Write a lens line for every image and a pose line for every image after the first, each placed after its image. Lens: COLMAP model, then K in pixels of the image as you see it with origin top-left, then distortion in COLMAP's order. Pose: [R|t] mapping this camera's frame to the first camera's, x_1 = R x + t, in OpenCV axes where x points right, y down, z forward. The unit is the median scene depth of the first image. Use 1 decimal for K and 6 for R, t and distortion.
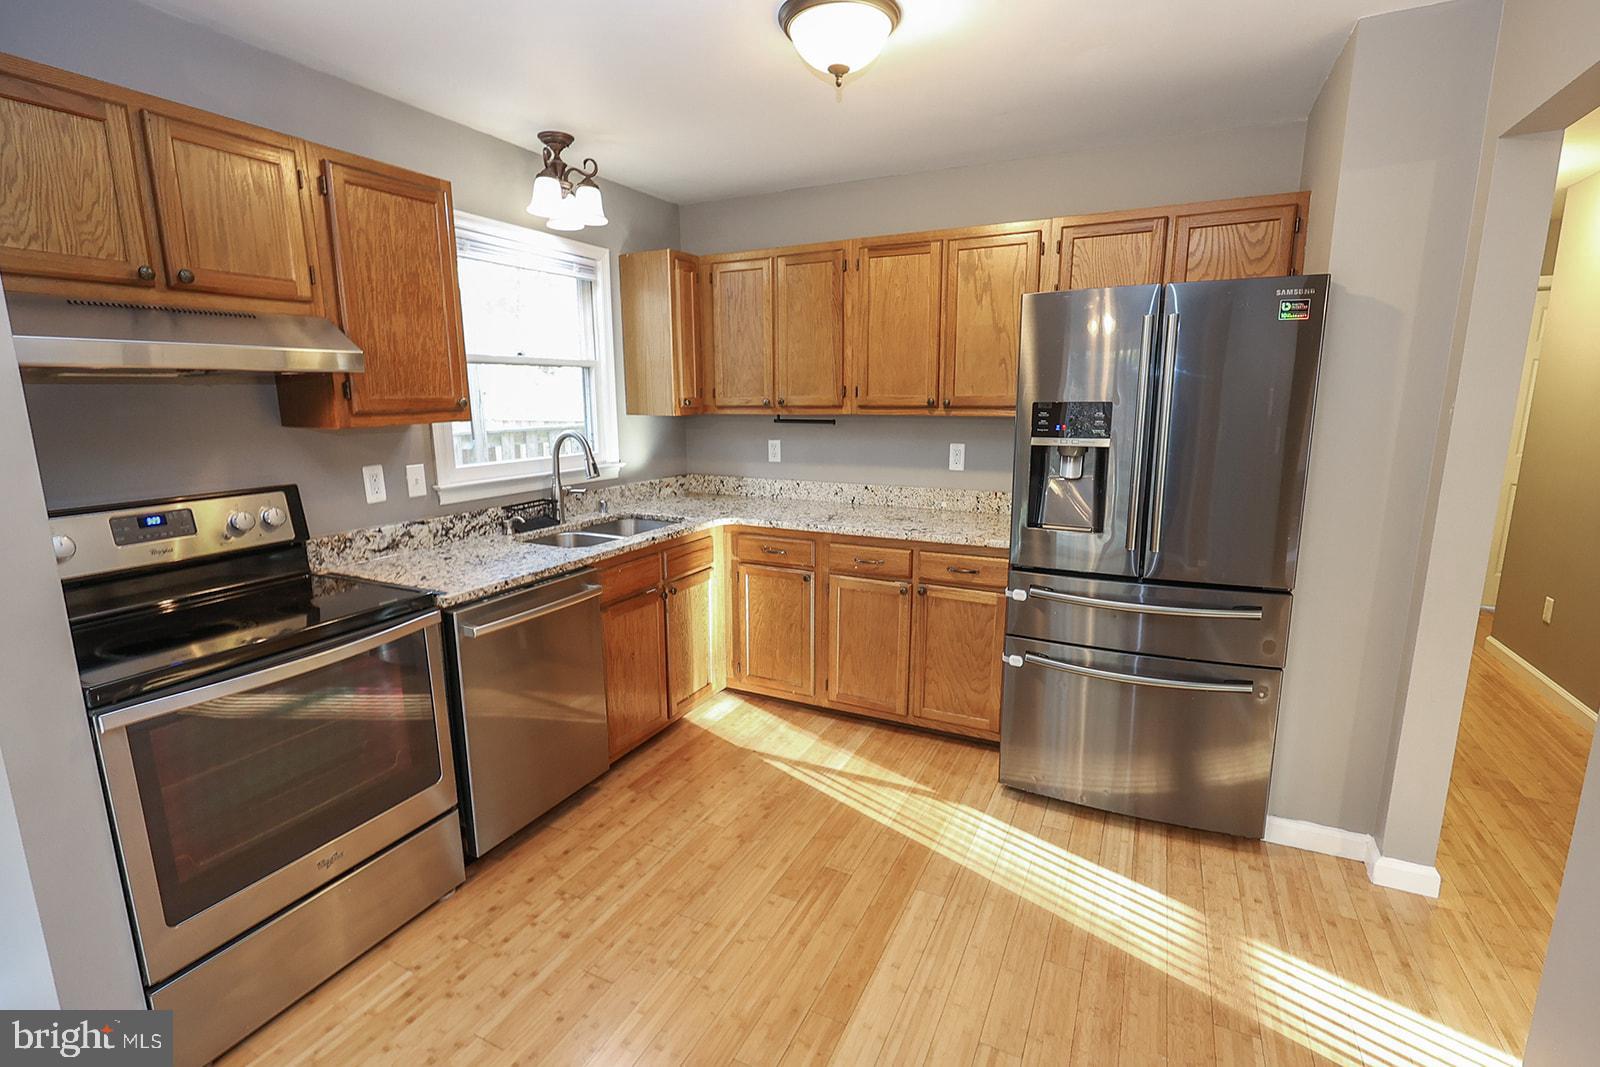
lens RADIAL K [[740.5, 0, 792.6], [0, 740.5, 530.6], [0, 0, 1]] dist [-0.001329, -0.000864]
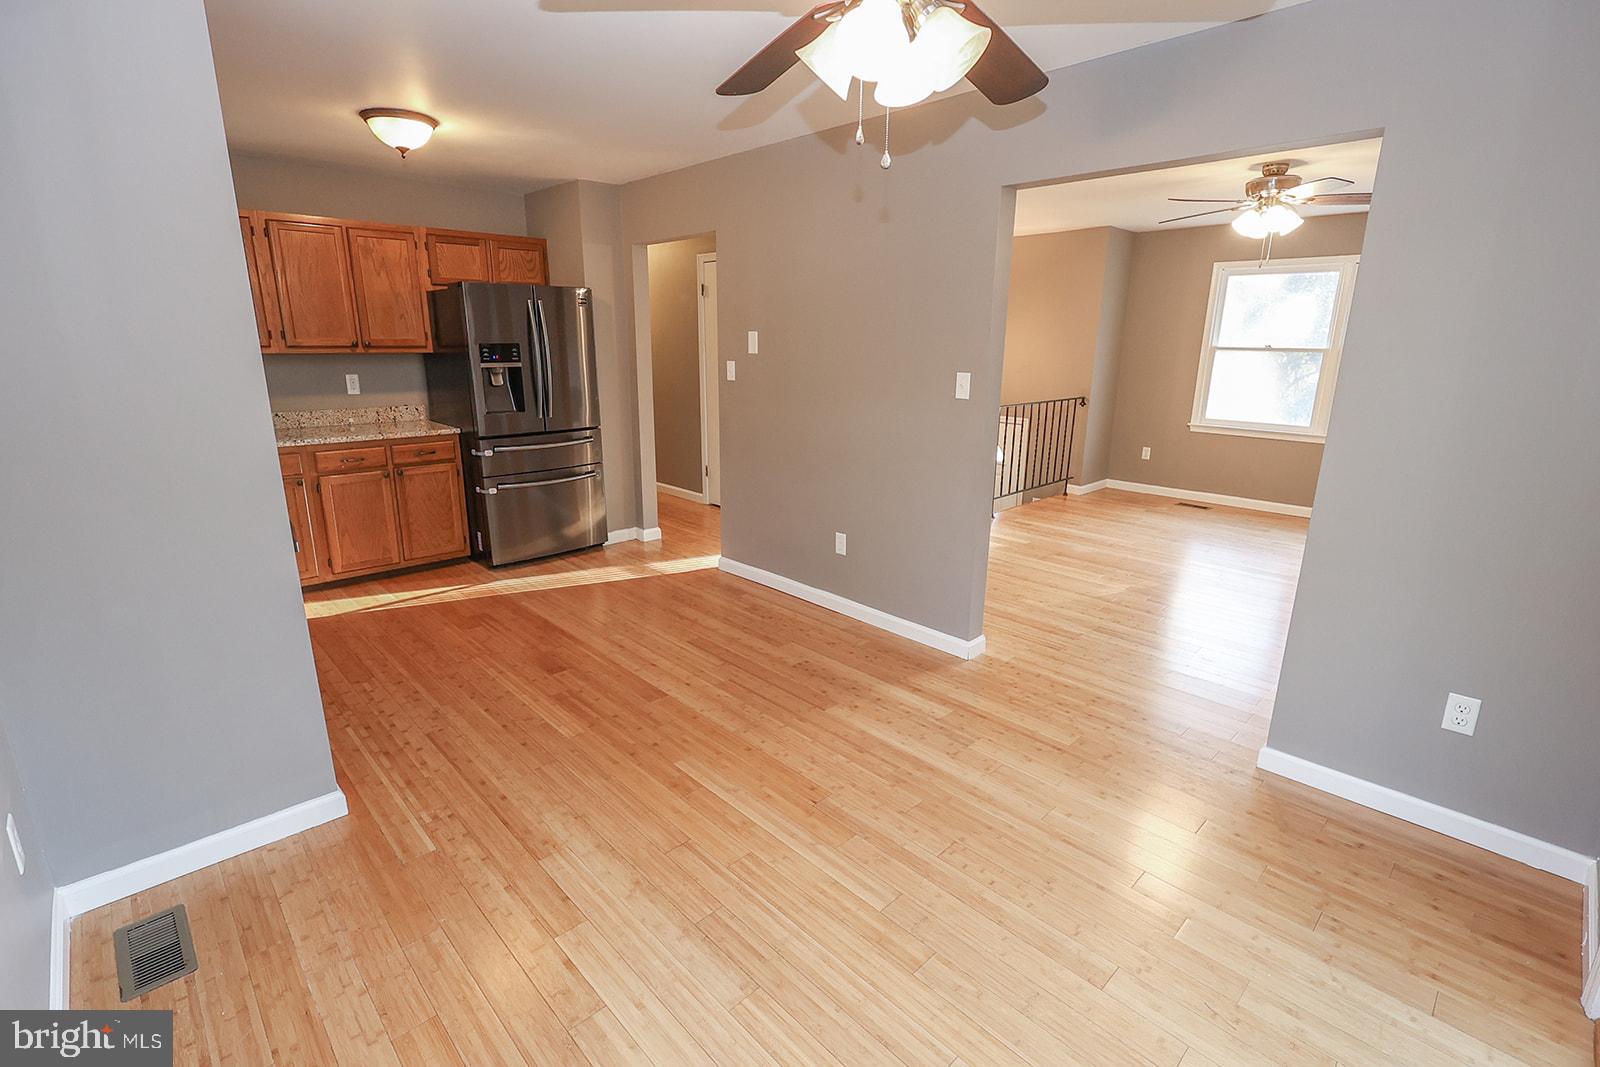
lens RADIAL K [[740.5, 0, 806.4], [0, 740.5, 523.9], [0, 0, 1]] dist [-0.001329, -0.000864]
pose [[0.327823, -0.223506, 0.917920, -0.986603], [0.161935, 0.970526, 0.178483, 0.051366], [-0.930757, 0.090132, 0.354354, -0.289367]]
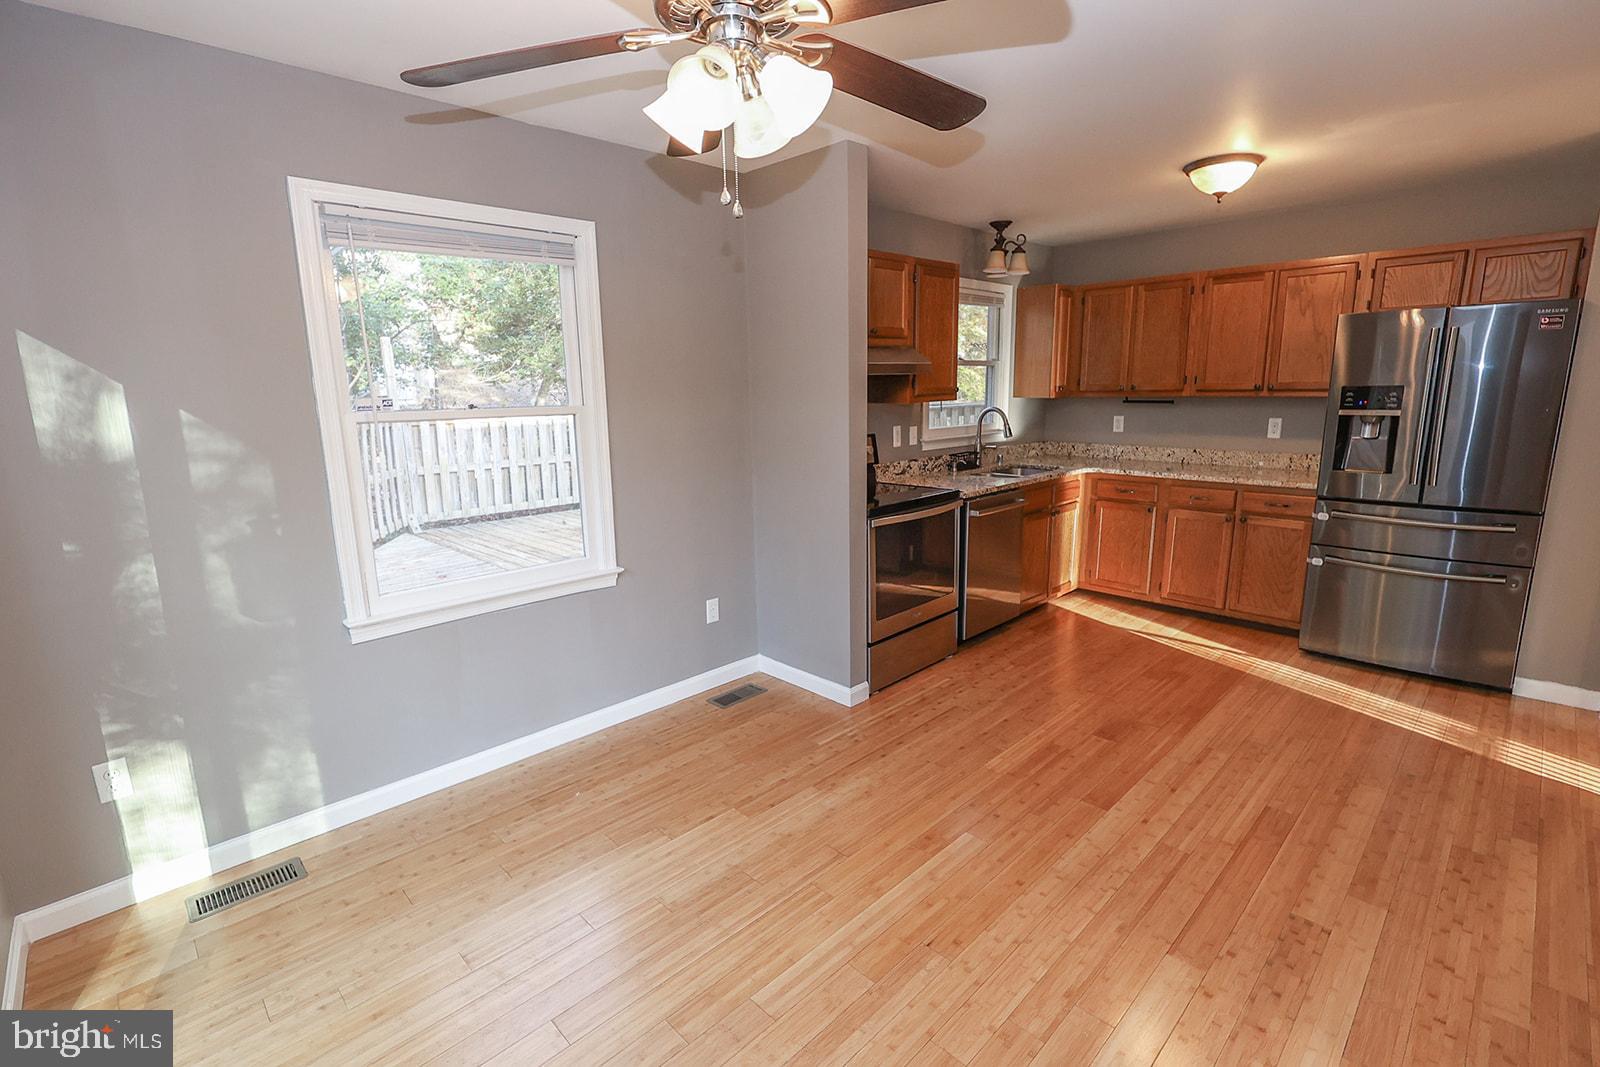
lens RADIAL K [[740.5, 0, 788.0], [0, 740.5, 532.1], [0, 0, 1]] dist [-0.001329, -0.000864]
pose [[0.944141, 0.053825, -0.325115, -0.197145], [-0.047981, 0.998511, 0.025973, 0.115690], [0.326029, -0.008922, 0.945318, -0.665090]]
